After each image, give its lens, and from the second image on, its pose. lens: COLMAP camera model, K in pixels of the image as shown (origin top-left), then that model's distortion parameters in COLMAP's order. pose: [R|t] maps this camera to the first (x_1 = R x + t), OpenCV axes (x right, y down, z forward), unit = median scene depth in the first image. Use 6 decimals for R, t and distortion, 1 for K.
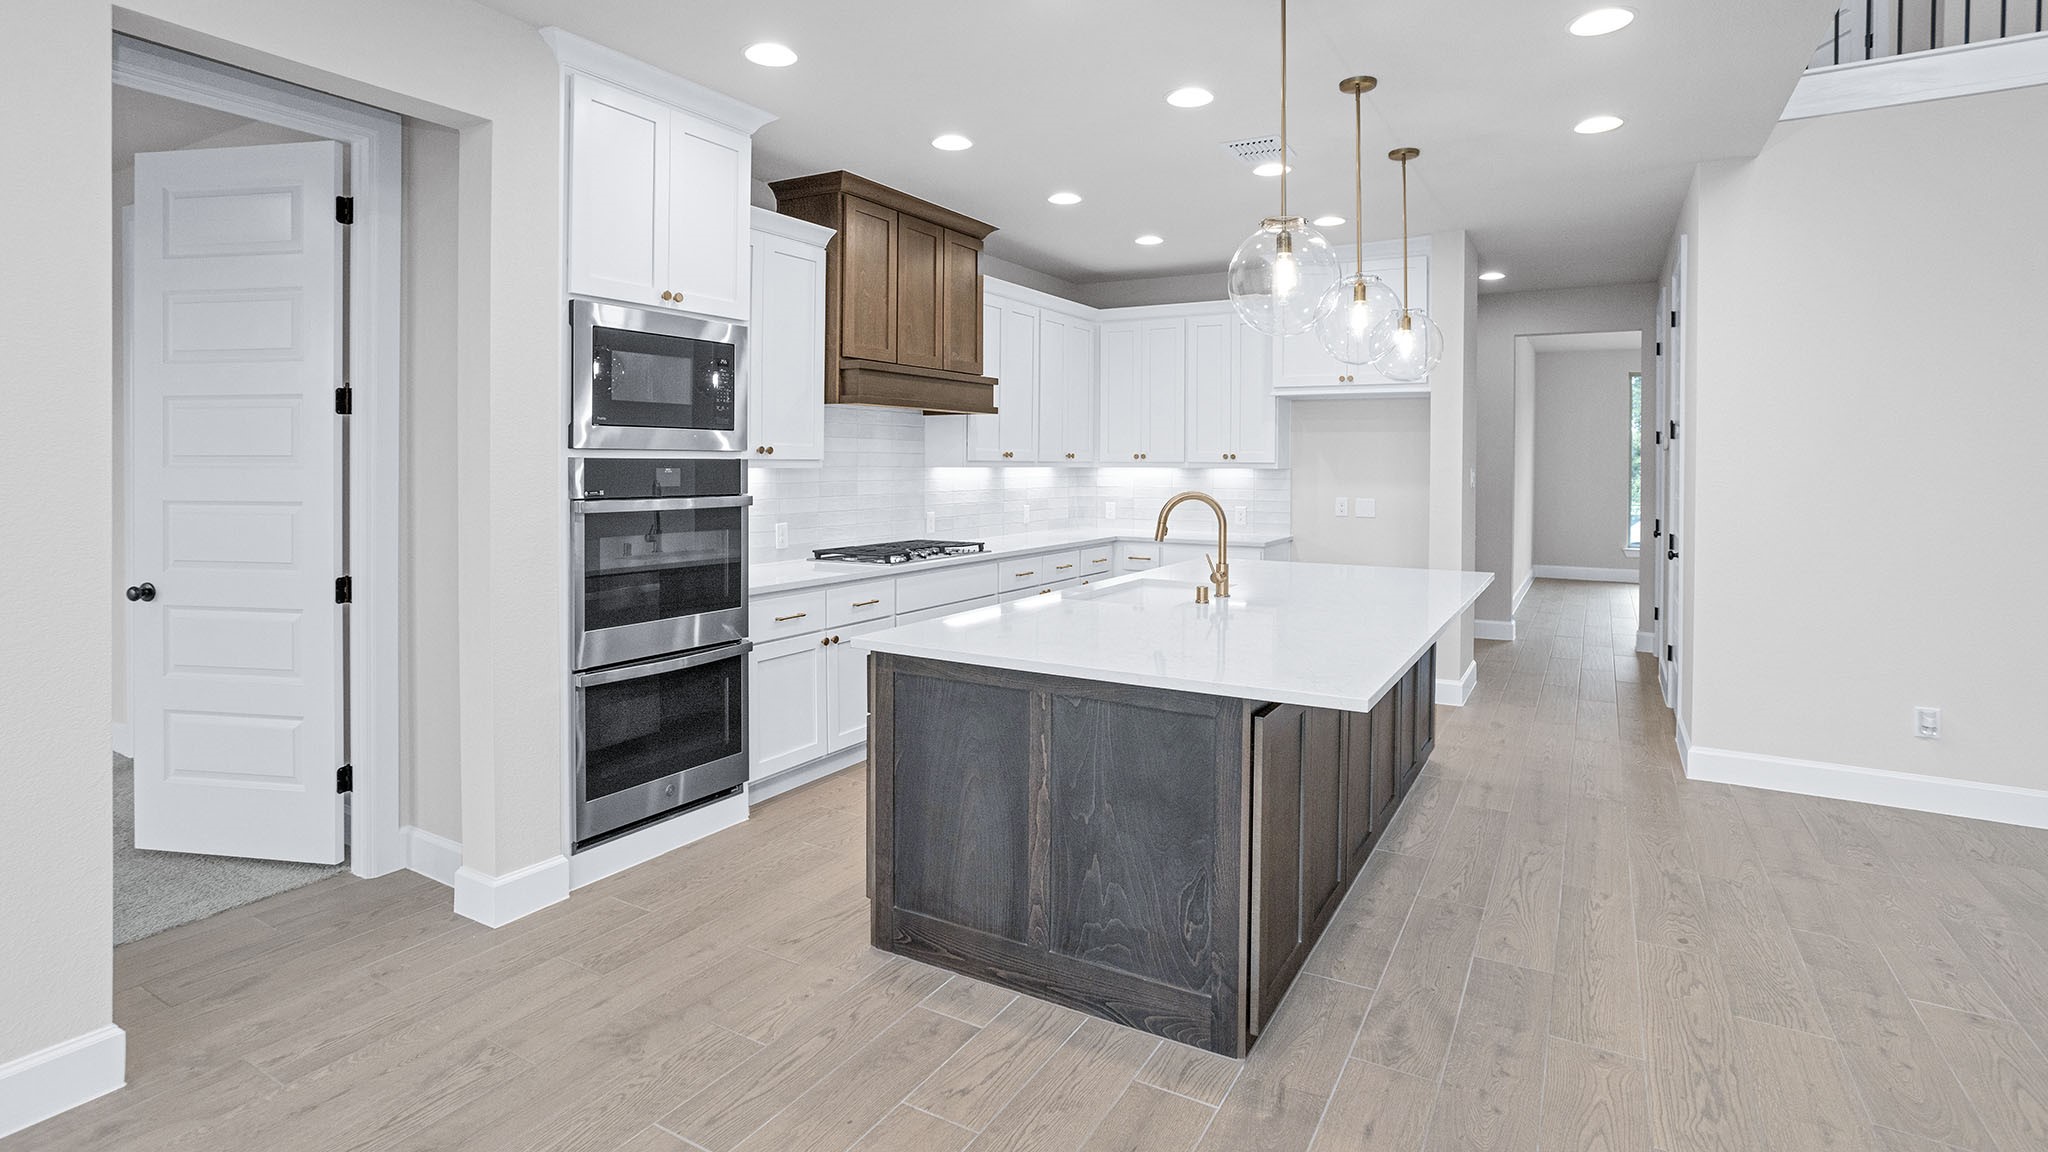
lens RADIAL K [[1013.3, 0, 1021.8], [0, 1013.3, 468.3], [0, 0, 1]] dist [-0.056763, 0.039656]
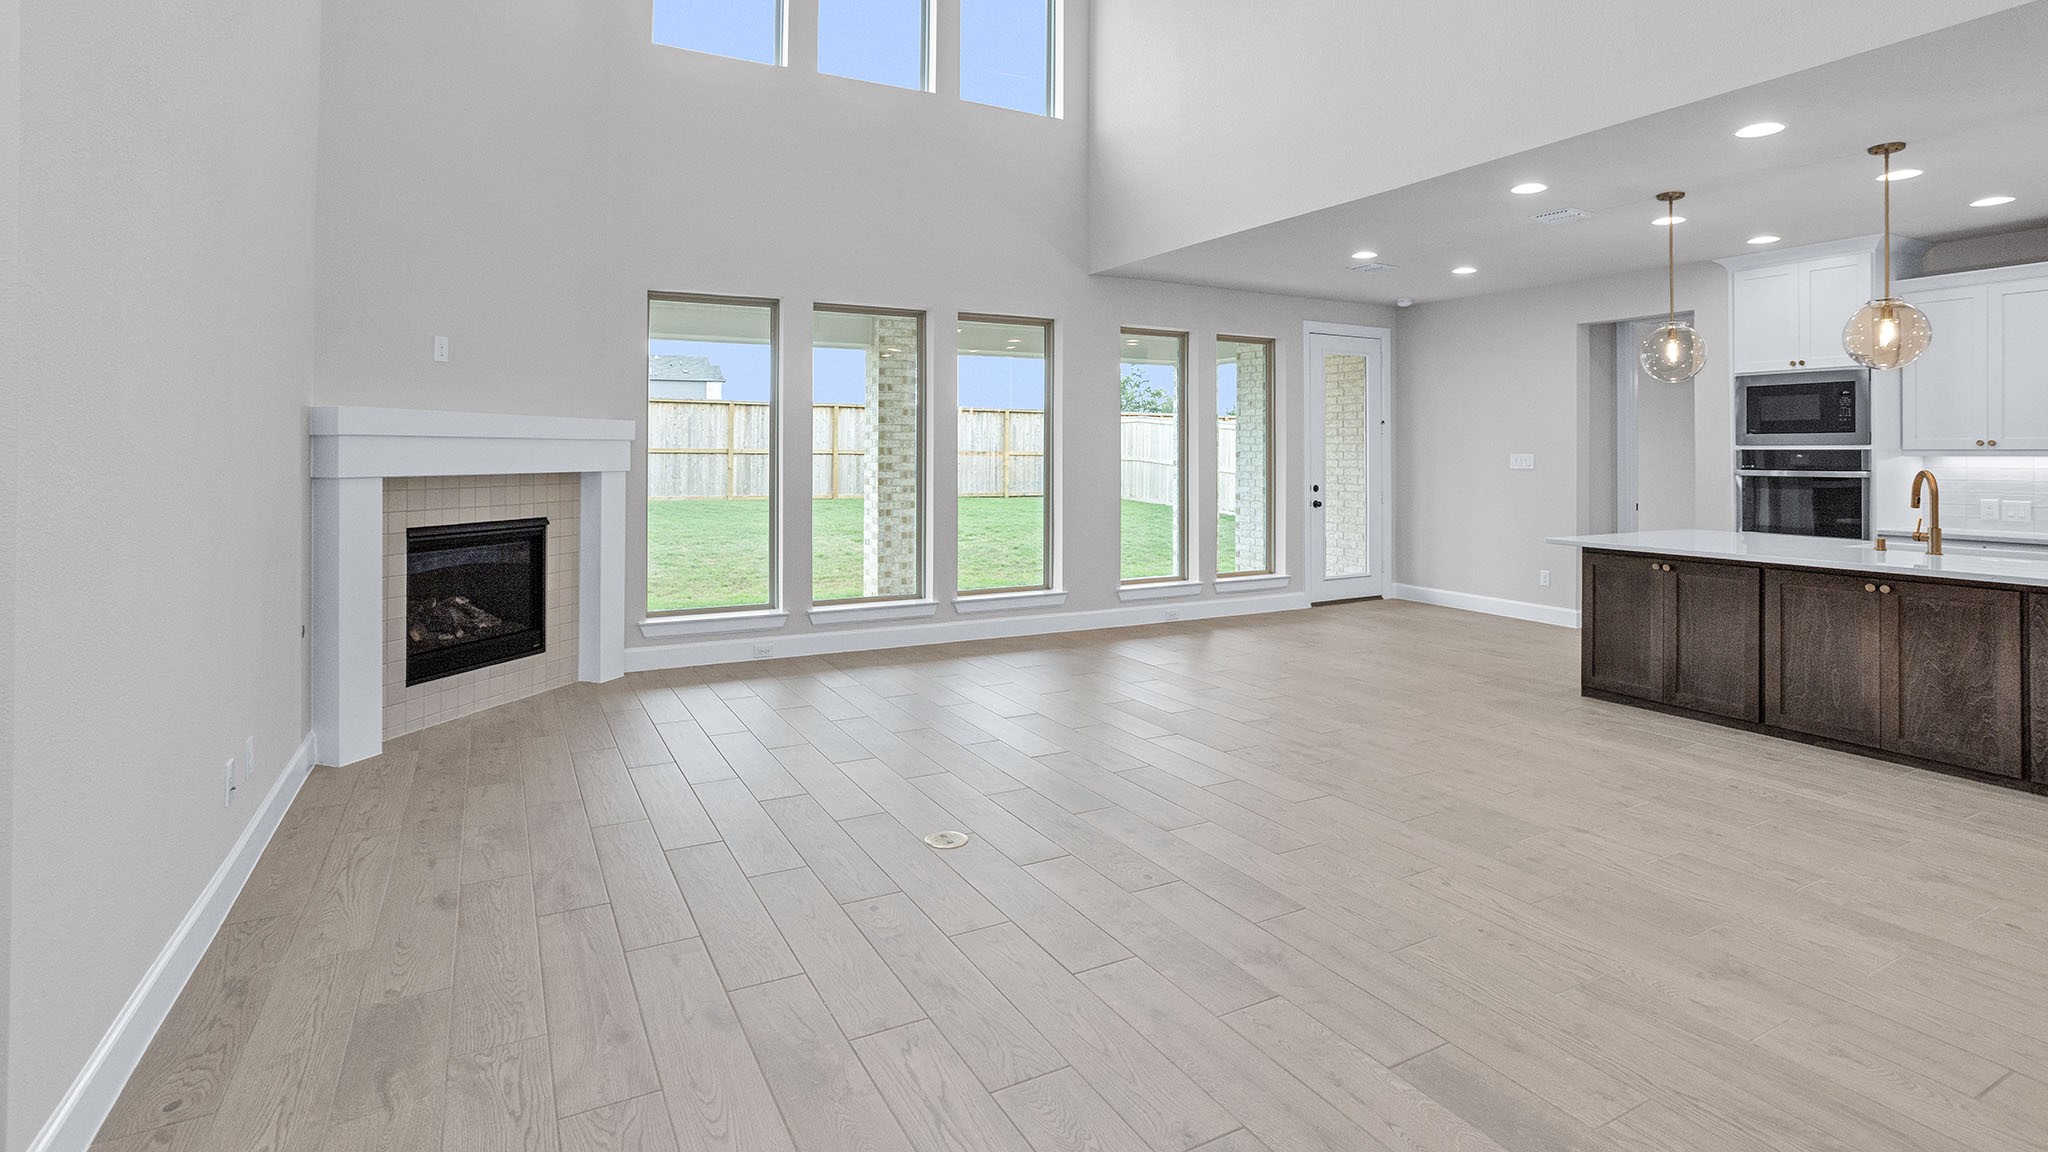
lens RADIAL K [[994.4, 0, 1024.4], [0, 994.4, 473.4], [0, 0, 1]] dist [-0.058907, 0.034794]
pose [[-0.519744, 0.007362, -0.854291, 1.898255], [-0.013912, 0.999757, 0.017080, 0.023338], [0.854209, 0.020762, -0.519515, 0.694308]]
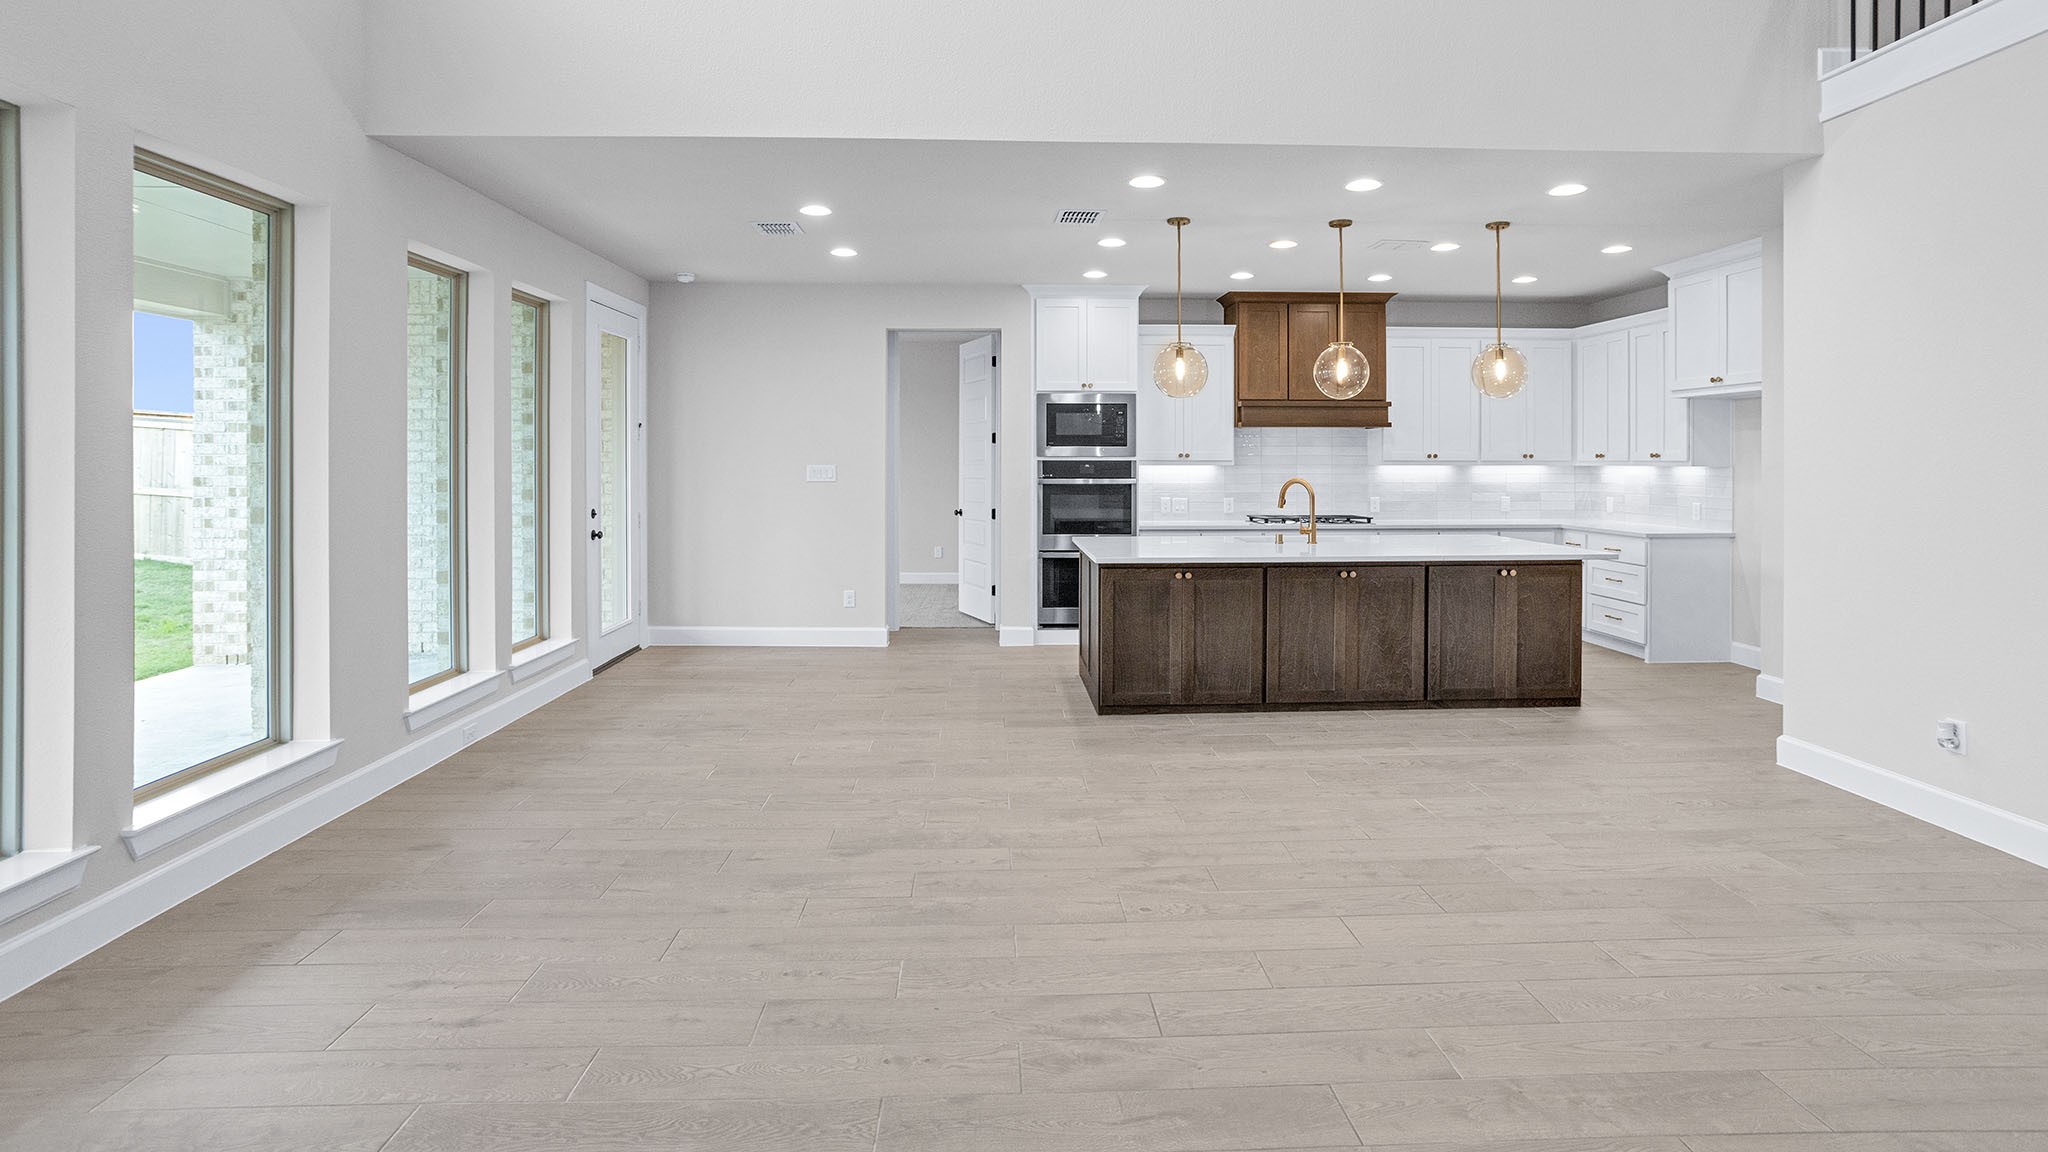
lens RADIAL K [[994.4, 0, 1024.4], [0, 994.4, 473.4], [0, 0, 1]] dist [-0.058907, 0.034794]
pose [[0.537609, 0.004589, -0.843182, 1.351474], [-0.002852, 0.999989, 0.003625, 0.010755], [0.843189, 0.000456, 0.537616, -0.256842]]
